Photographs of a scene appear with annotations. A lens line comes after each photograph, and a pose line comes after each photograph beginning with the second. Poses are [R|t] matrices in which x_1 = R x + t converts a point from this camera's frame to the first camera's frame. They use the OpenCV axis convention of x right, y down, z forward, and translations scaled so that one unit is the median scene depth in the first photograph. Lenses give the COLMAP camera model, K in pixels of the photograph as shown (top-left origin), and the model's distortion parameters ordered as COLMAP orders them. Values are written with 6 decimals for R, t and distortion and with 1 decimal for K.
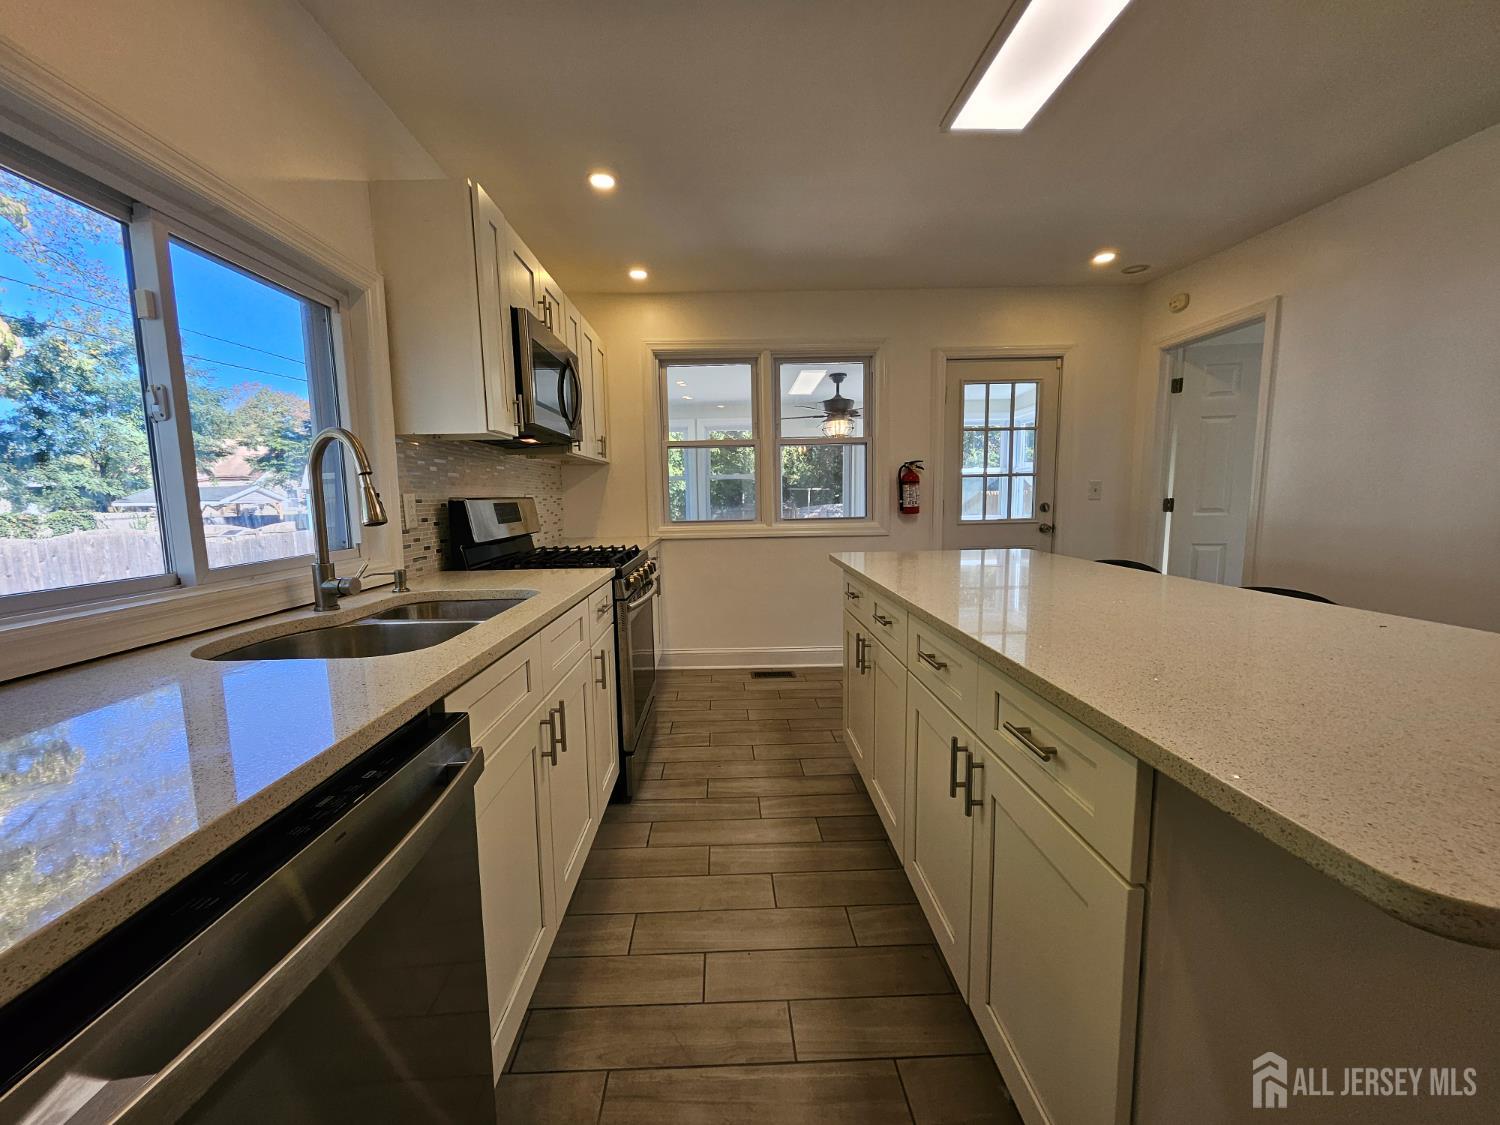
lens RADIAL K [[584.3, 0, 736.8], [0, 584.3, 565.2], [0, 0, 1]] dist [0.000366, -0.000086]
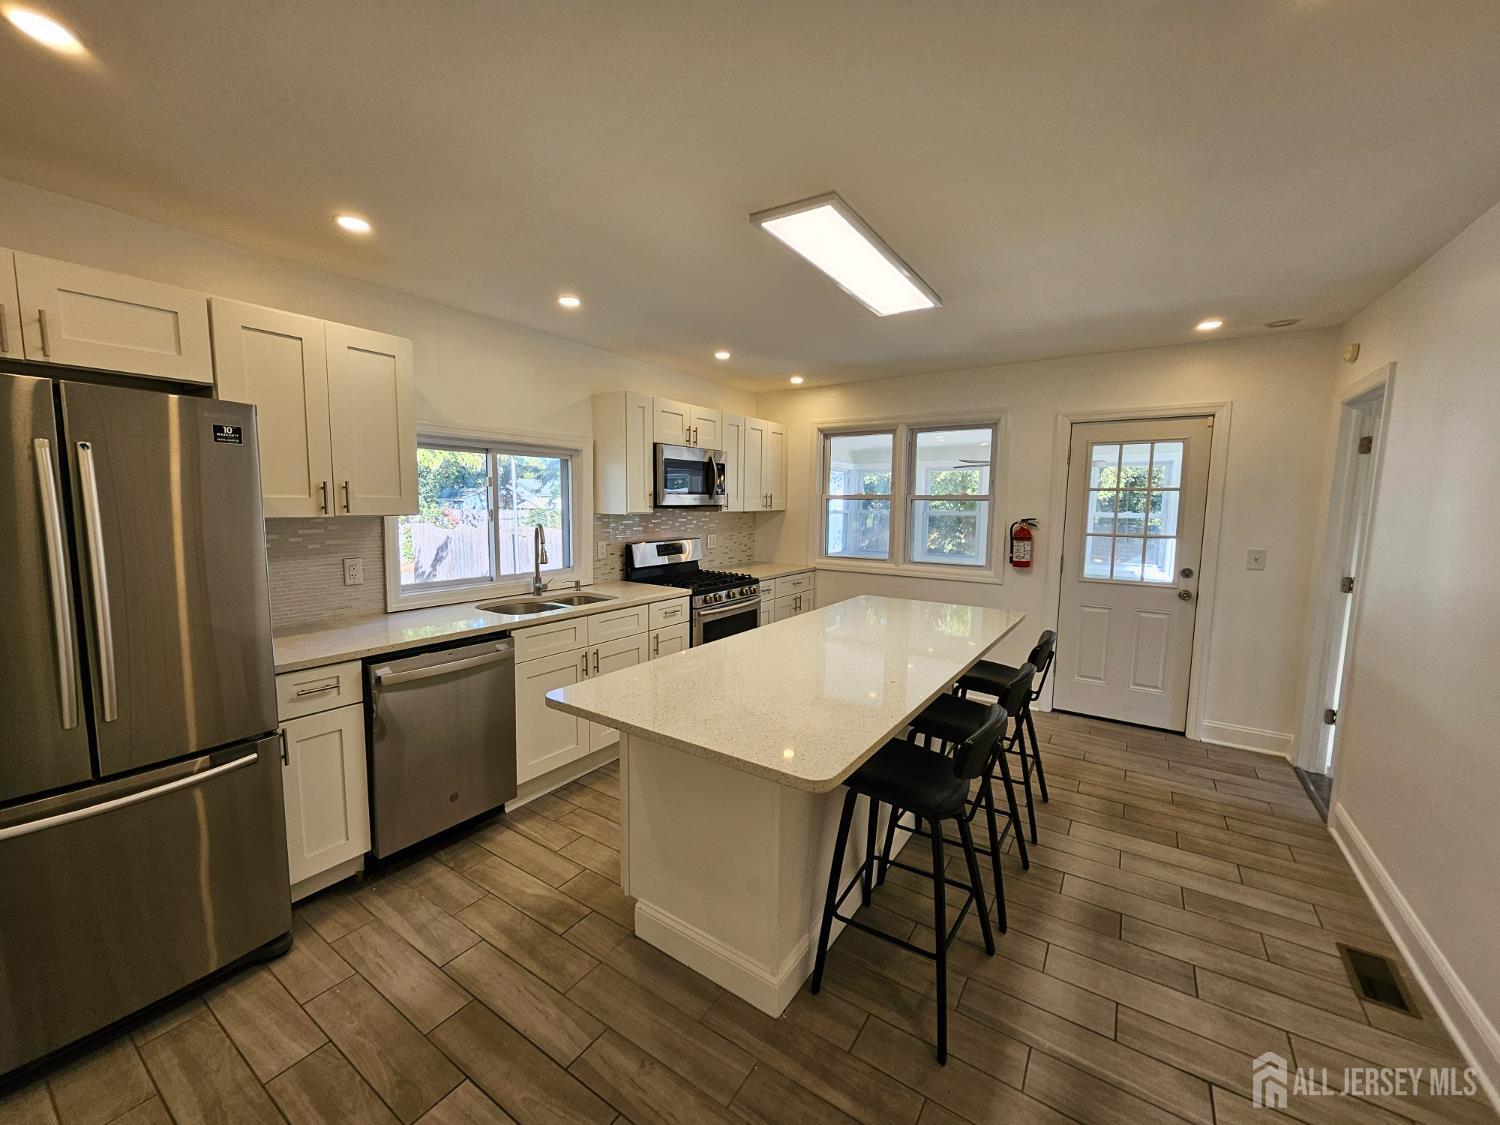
lens RADIAL K [[596.0, 0, 741.0], [0, 596.0, 559.5], [0, 0, 1]] dist [0.001612, 0.000020]
pose [[0.814631, 0.084479, -0.573794, 0.526398], [-0.094699, 0.995432, 0.012109, -0.068952], [0.572196, 0.044474, 0.818910, -0.206512]]
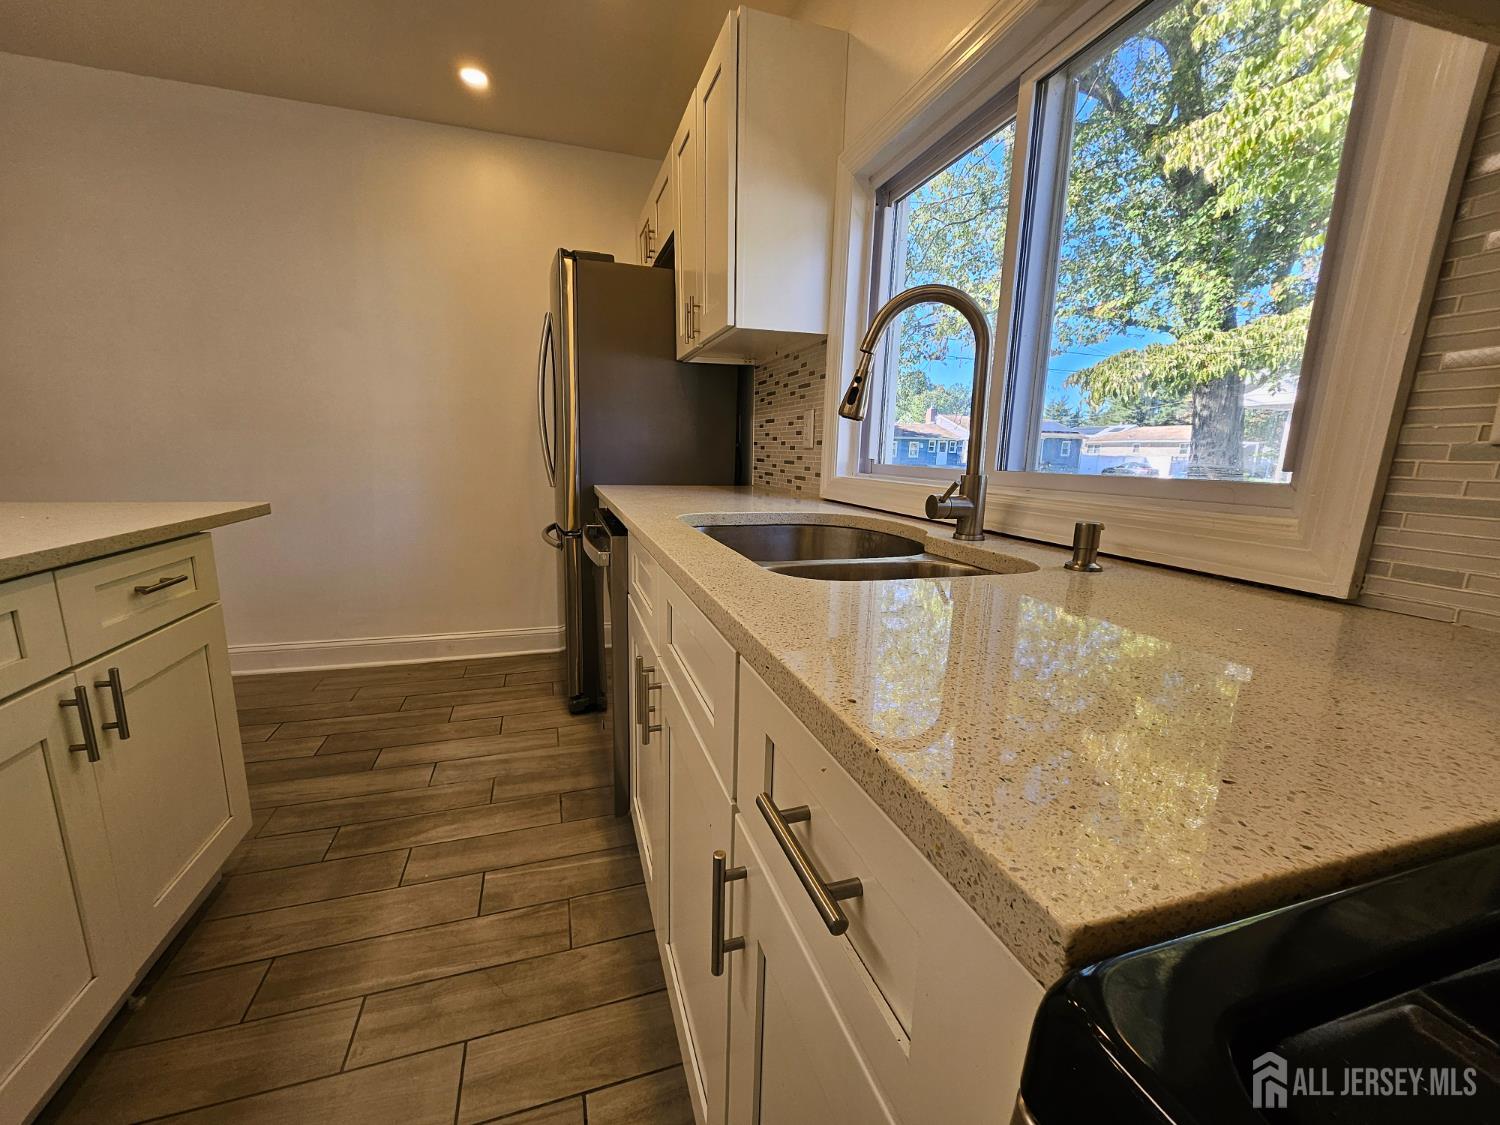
lens RADIAL K [[596.0, 0, 741.0], [0, 596.0, 559.5], [0, 0, 1]] dist [0.001612, 0.000020]
pose [[-0.960173, 0.047711, -0.275302, -0.083219], [-0.037837, 0.954033, 0.297303, -0.043005], [0.276832, 0.295879, -0.914232, 0.617004]]
